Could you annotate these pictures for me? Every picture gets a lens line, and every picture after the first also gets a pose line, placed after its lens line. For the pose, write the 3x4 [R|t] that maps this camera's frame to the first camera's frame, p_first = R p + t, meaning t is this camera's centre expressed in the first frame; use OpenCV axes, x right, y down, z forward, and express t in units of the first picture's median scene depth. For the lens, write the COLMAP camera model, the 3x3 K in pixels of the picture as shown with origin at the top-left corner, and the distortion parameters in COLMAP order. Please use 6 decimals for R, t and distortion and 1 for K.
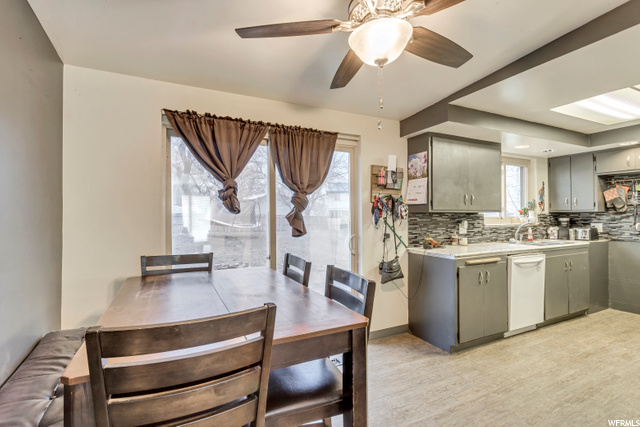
lens RADIAL K [[307.7, 0, 319.2], [0, 307.7, 211.5], [0, 0, 1]] dist [0.005672, -0.001155]
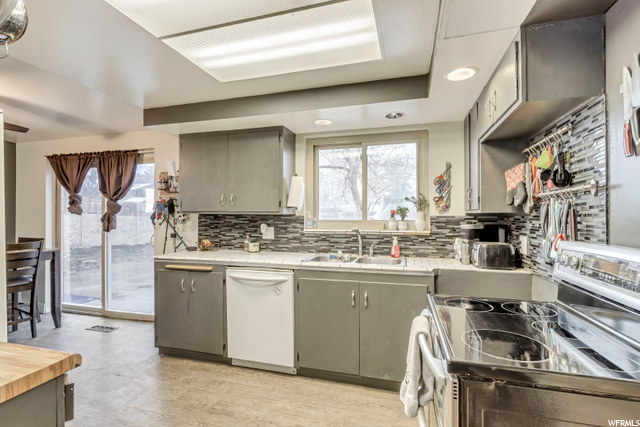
lens RADIAL K [[307.7, 0, 319.6], [0, 307.7, 214.5], [0, 0, 1]] dist [0.005672, -0.001155]
pose [[0.732234, 0.001385, -0.681052, 1.352089], [0.005907, 0.999947, 0.008385, -0.001982], [0.681028, -0.010163, 0.732187, 0.562169]]
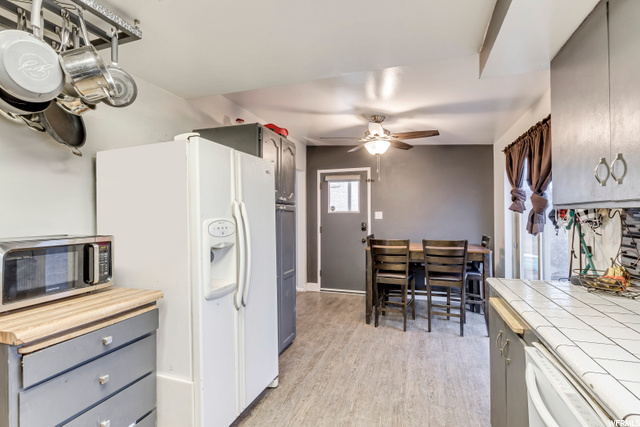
lens RADIAL K [[307.7, 0, 319.8], [0, 307.7, 214.9], [0, 0, 1]] dist [0.005672, -0.001155]
pose [[-0.710811, 0.008160, -0.703336, 1.008032], [0.018348, 0.999808, -0.006943, 0.006280], [0.703144, -0.017840, -0.710824, 1.075734]]
